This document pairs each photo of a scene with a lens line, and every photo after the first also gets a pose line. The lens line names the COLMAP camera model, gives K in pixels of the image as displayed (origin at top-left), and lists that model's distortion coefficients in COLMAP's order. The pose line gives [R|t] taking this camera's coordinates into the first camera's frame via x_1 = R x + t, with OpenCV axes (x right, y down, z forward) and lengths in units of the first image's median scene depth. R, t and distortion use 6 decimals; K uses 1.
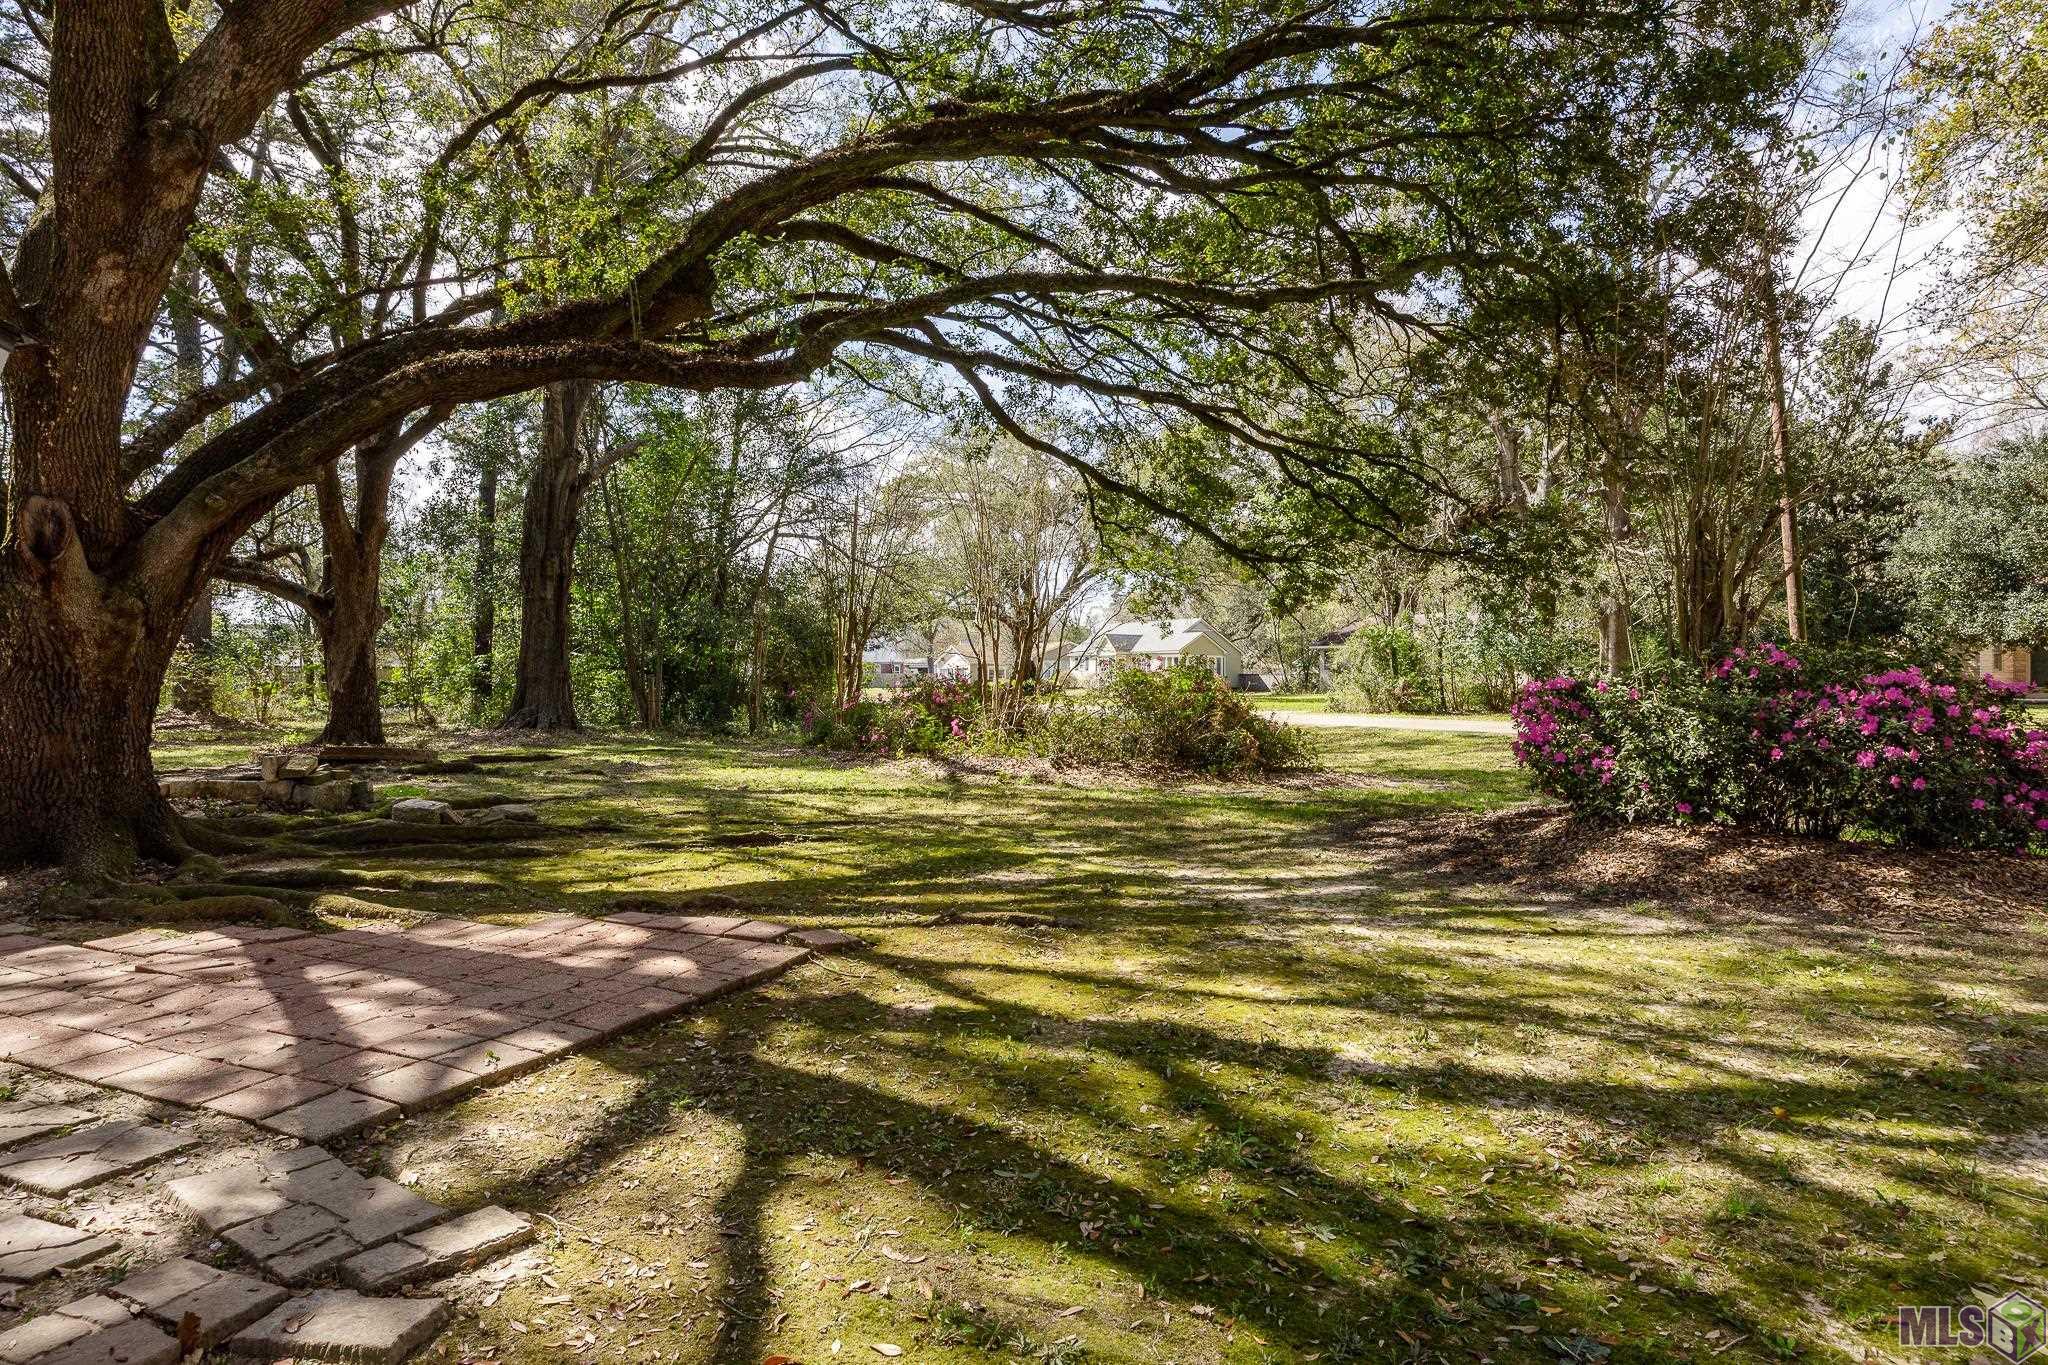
lens RADIAL K [[1220.2, 0, 1022.3], [0, 1220.2, 686.0], [0, 0, 1]] dist [-0.000958, -0.001562]
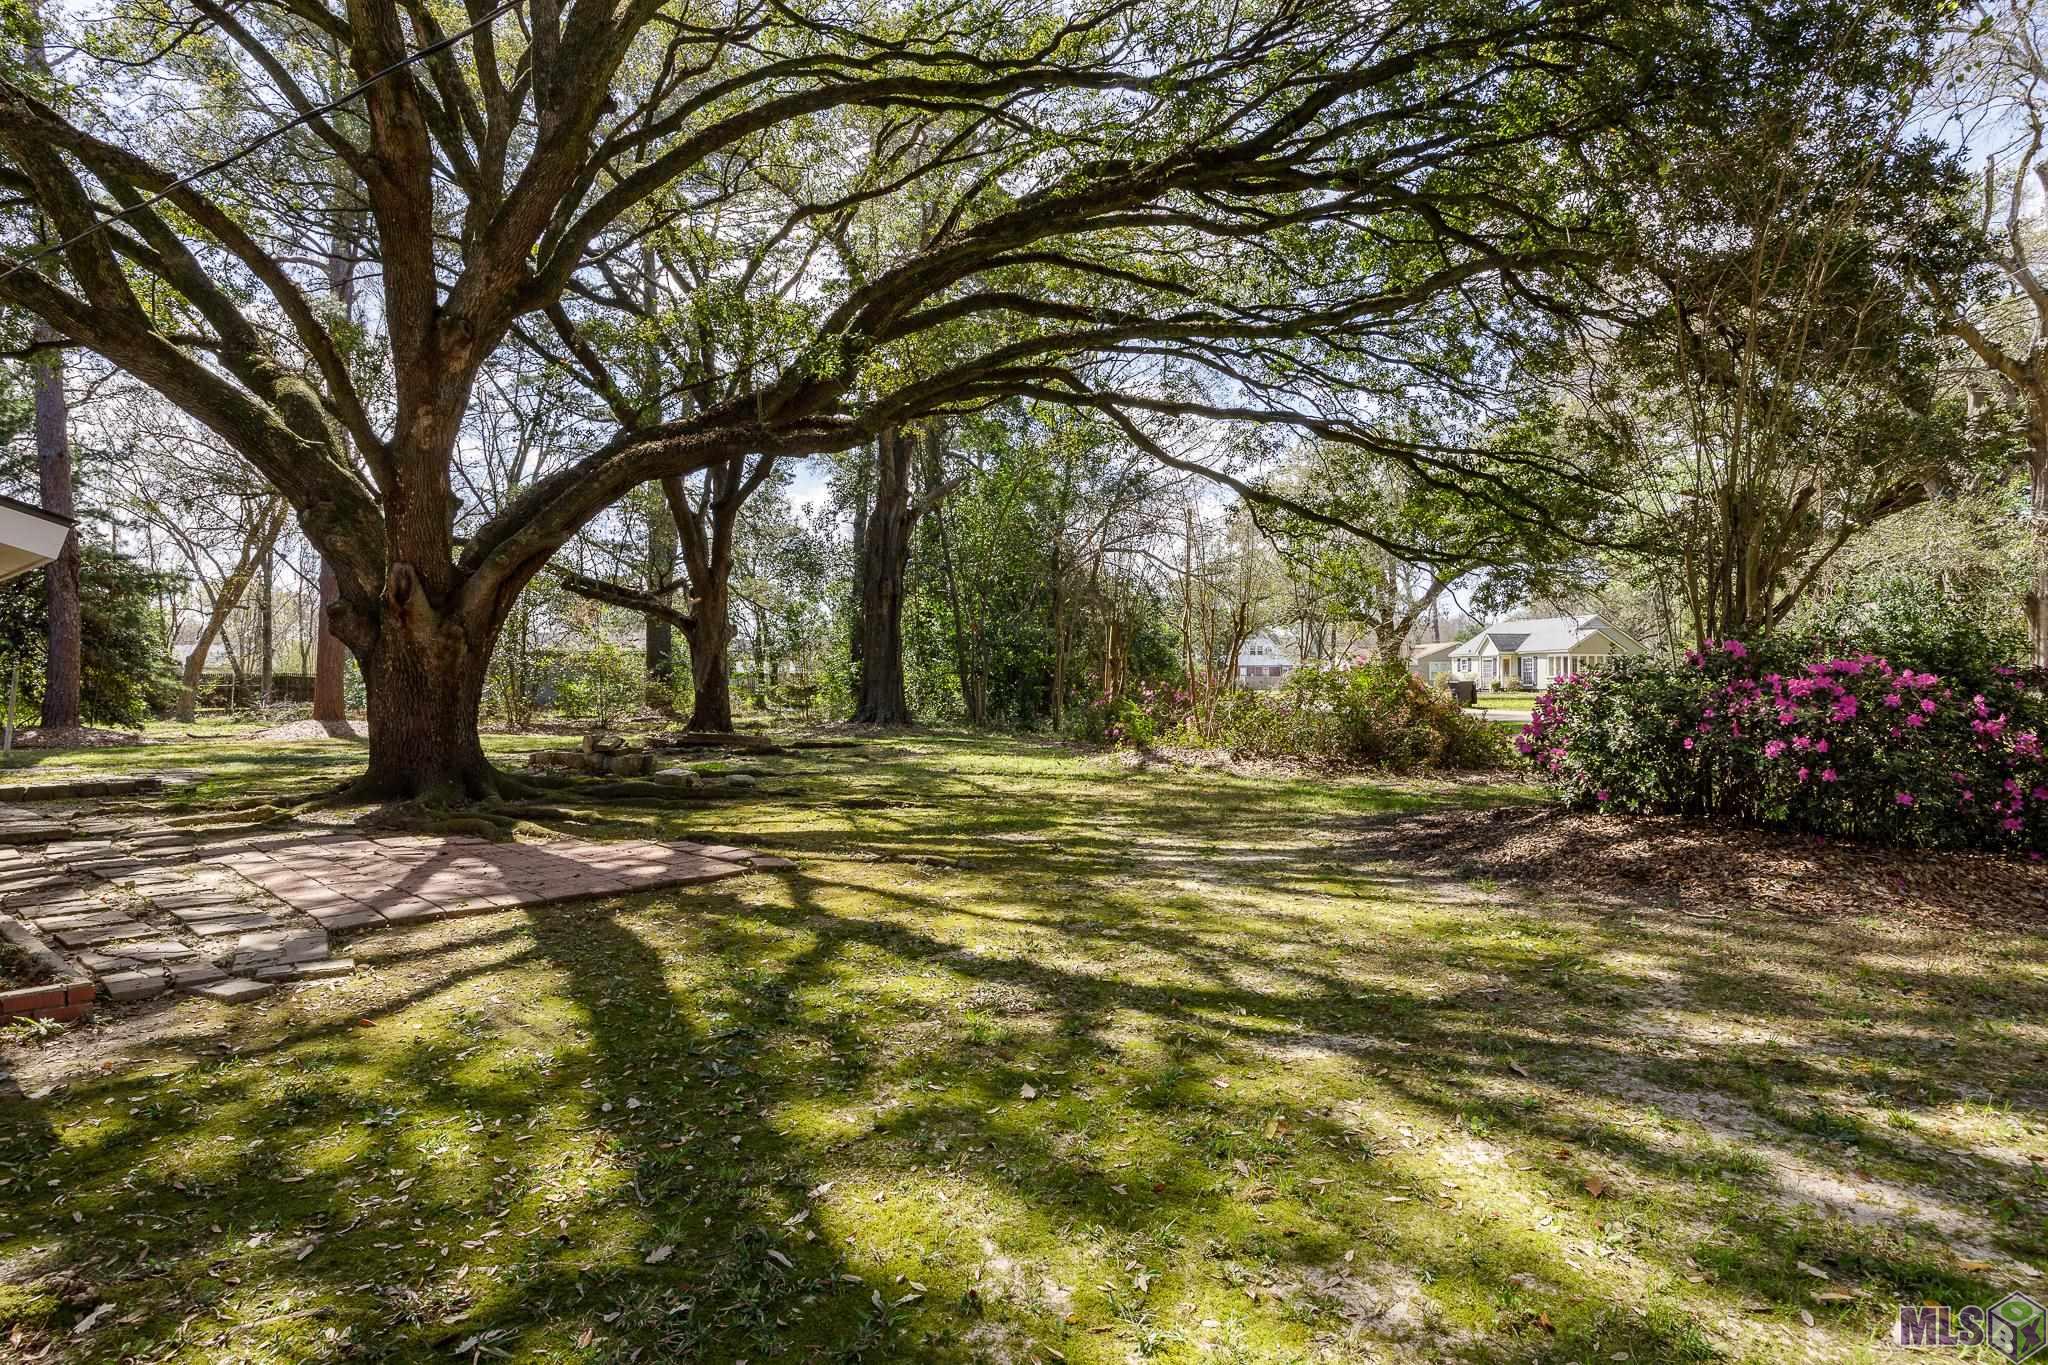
lens RADIAL K [[1220.2, 0, 1027.0], [0, 1220.2, 680.9], [0, 0, 1]] dist [-0.000958, -0.001562]
pose [[0.923354, -0.005841, -0.383905, 0.712979], [0.002611, 0.999957, -0.008934, 0.016922], [0.383941, 0.007247, 0.923329, -0.181754]]
